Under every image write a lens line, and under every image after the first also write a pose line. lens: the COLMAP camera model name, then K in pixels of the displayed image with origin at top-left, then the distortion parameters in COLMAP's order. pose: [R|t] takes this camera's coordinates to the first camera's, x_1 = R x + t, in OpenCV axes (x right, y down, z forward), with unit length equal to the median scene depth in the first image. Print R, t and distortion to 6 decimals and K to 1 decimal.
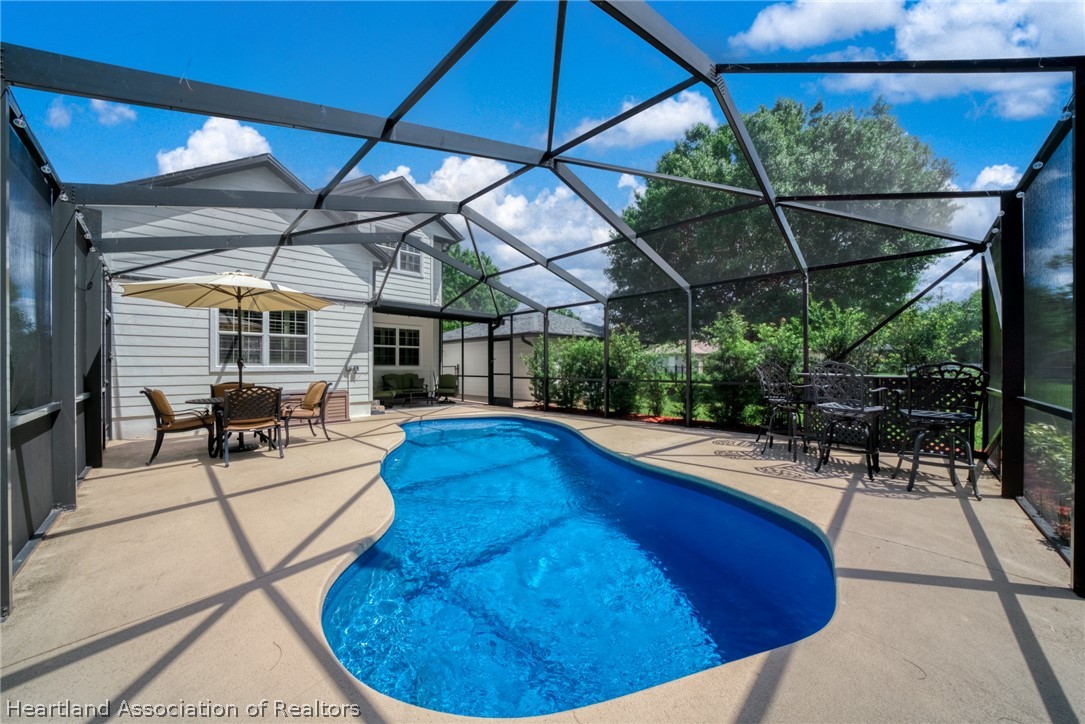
lens RADIAL K [[376.5, 0, 546.4], [0, 376.5, 366.3], [0, 0, 1]] dist [-0.001672, -0.000015]
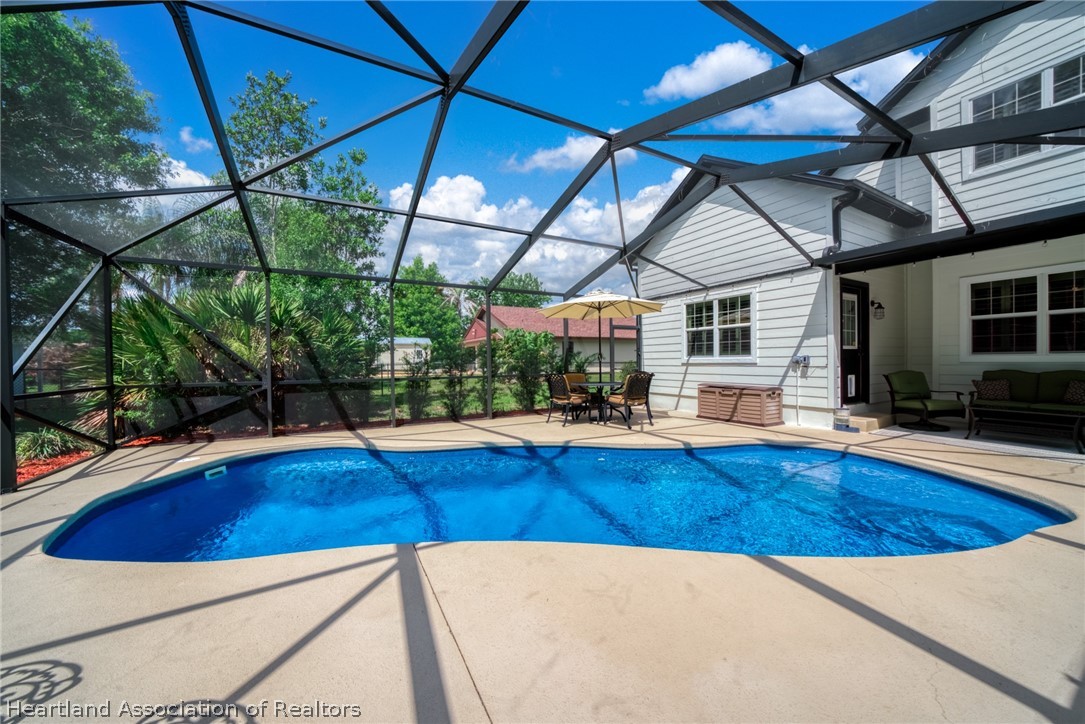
lens RADIAL K [[376.5, 0, 546.8], [0, 376.5, 366.1], [0, 0, 1]] dist [-0.001672, -0.000015]
pose [[-0.295233, 0.015891, -0.955293, 0.329086], [0.009664, 0.999860, 0.013645, 0.002749], [0.955376, -0.005204, -0.295345, 0.722324]]
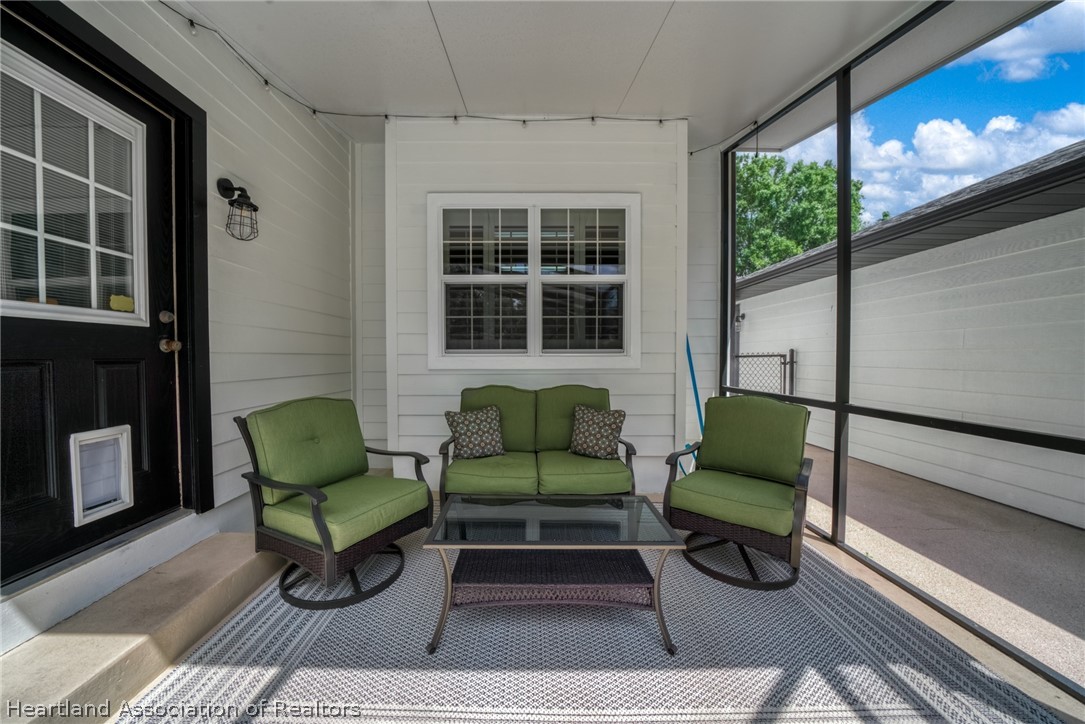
lens RADIAL K [[376.5, 0, 548.0], [0, 376.5, 362.1], [0, 0, 1]] dist [-0.001672, -0.000015]
pose [[0.715087, 0.017925, -0.698806, -0.279850], [0.000501, 0.999658, 0.026155, -0.001628], [0.699036, -0.019053, 0.714833, 1.100107]]
